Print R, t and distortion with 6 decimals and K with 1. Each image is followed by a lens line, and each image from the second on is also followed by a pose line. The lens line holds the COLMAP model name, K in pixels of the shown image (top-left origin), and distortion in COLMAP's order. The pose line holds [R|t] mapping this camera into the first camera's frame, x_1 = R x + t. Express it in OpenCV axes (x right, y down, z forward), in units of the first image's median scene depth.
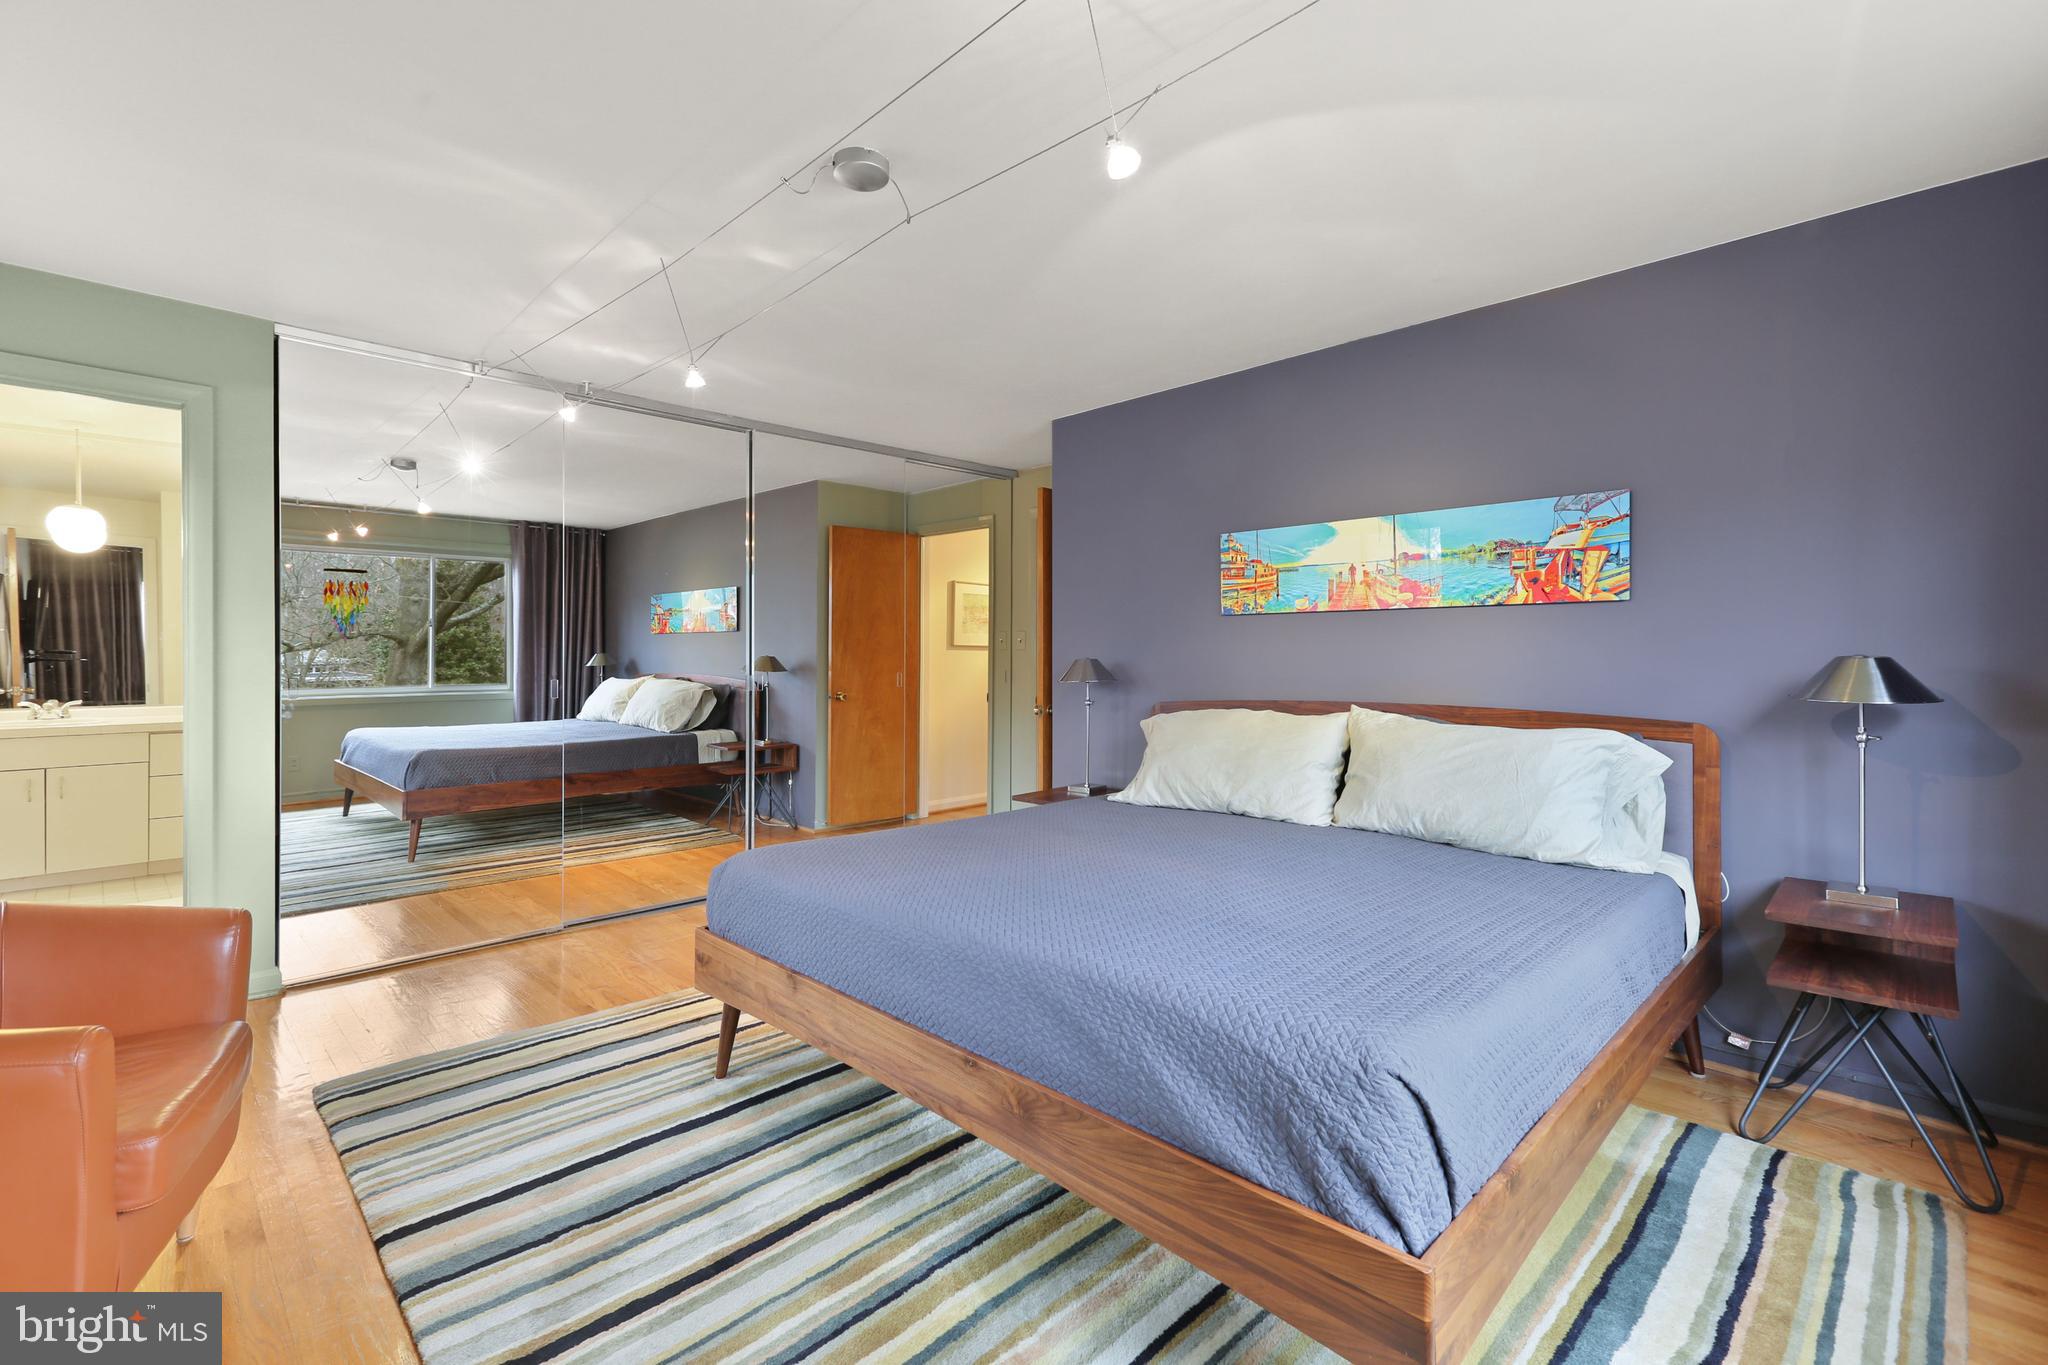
lens RADIAL K [[922.8, 0, 1018.3], [0, 922.8, 668.9], [0, 0, 1]] dist [0.000721, 0.006714]
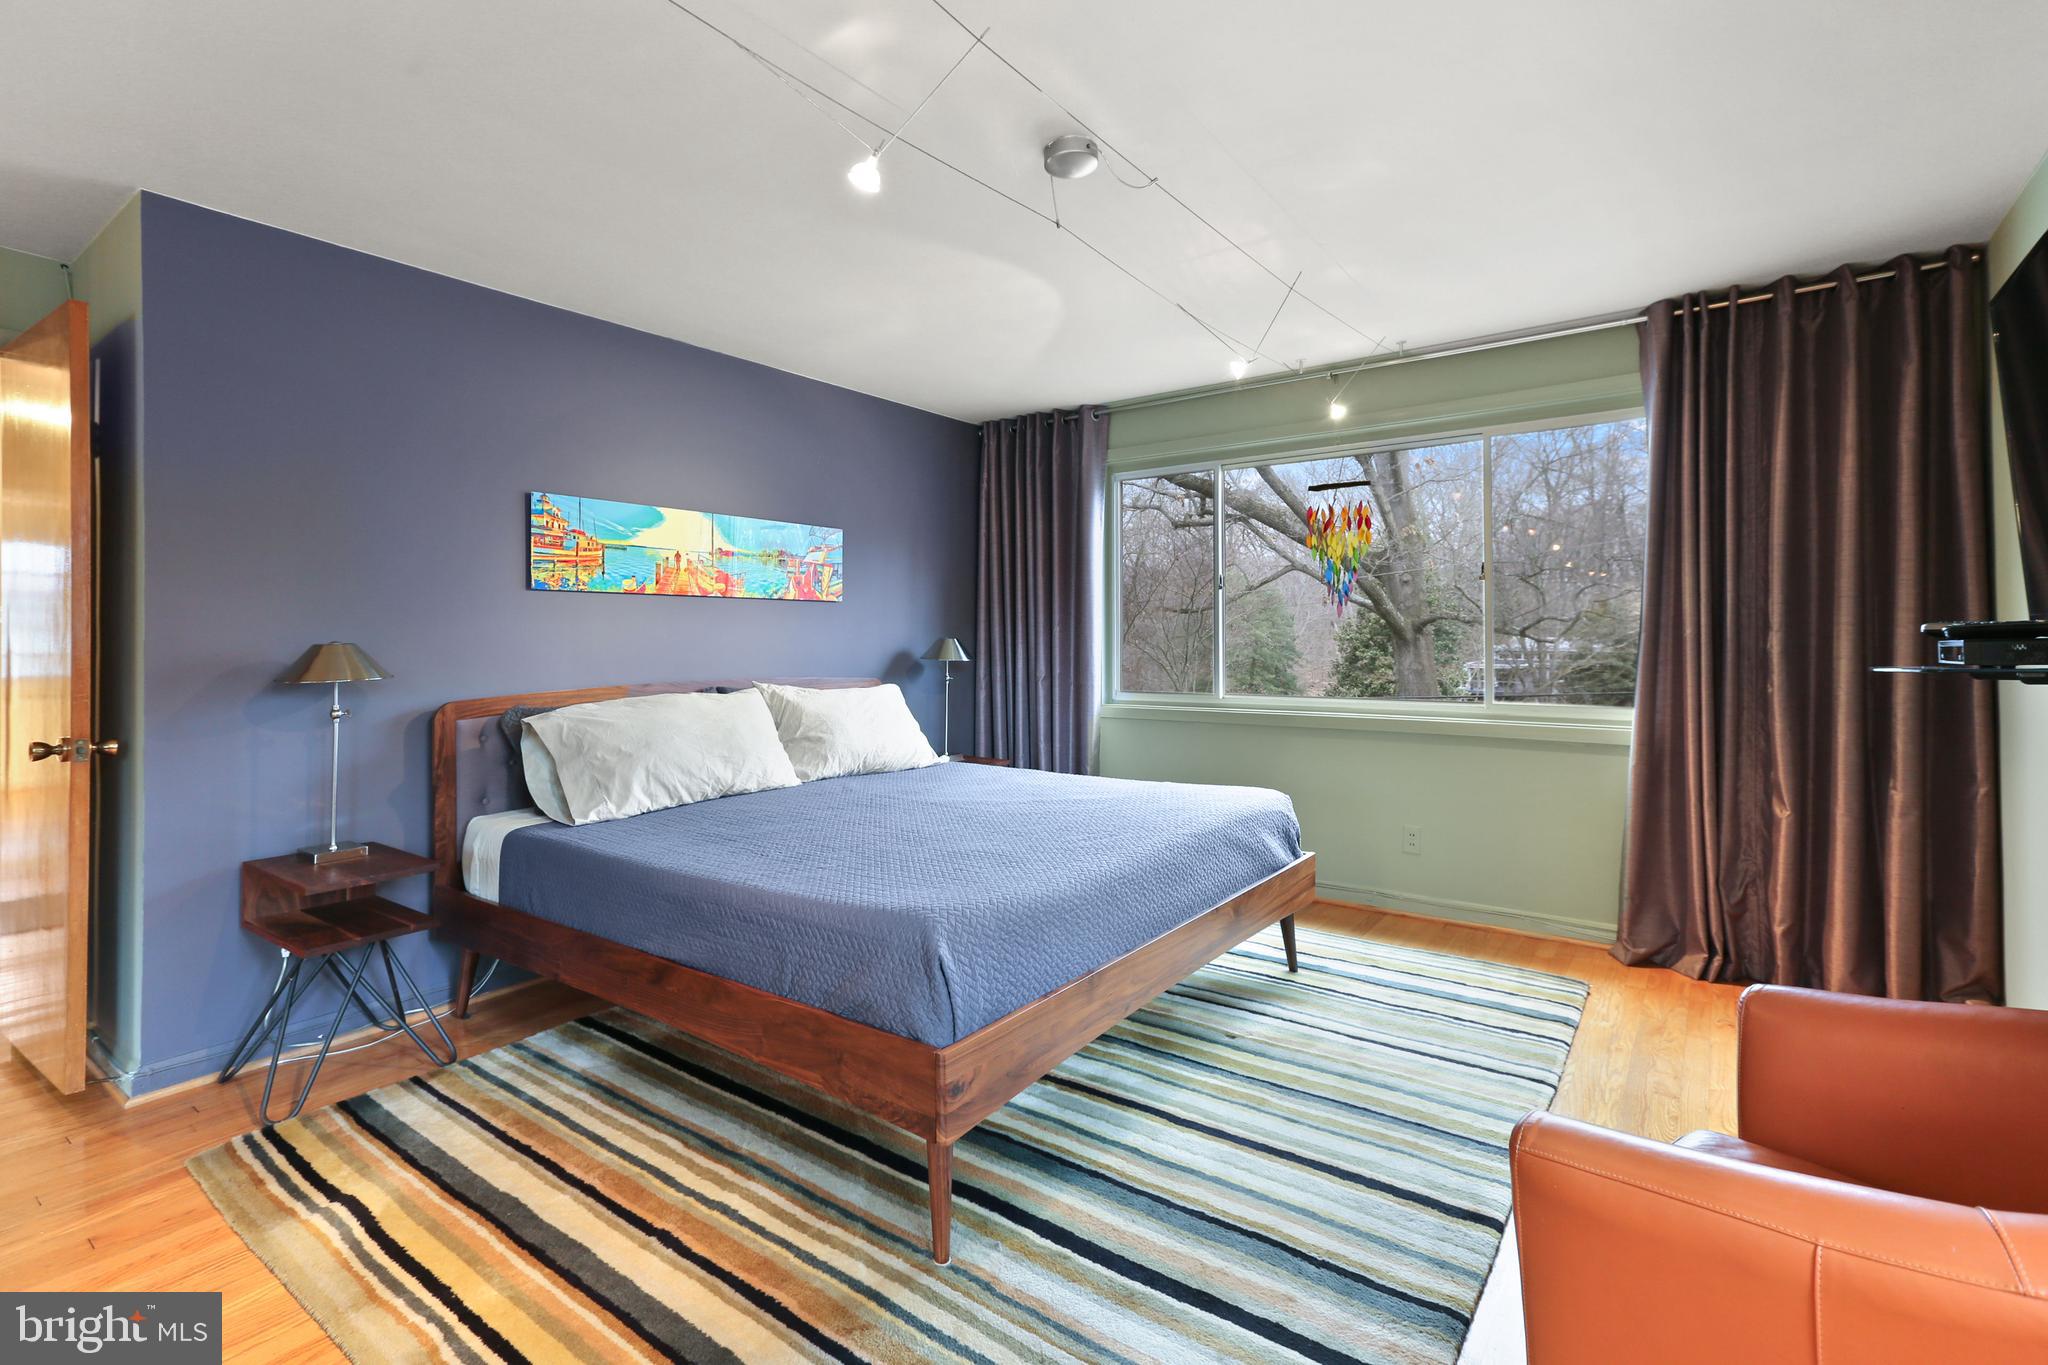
lens RADIAL K [[922.8, 0, 1018.3], [0, 922.8, 668.9], [0, 0, 1]] dist [0.000721, 0.006714]
pose [[-0.137874, -0.029948, 0.989997, -0.736500], [0.018663, 0.999287, 0.032828, -0.006895], [-0.990274, 0.023002, -0.137217, 0.763070]]
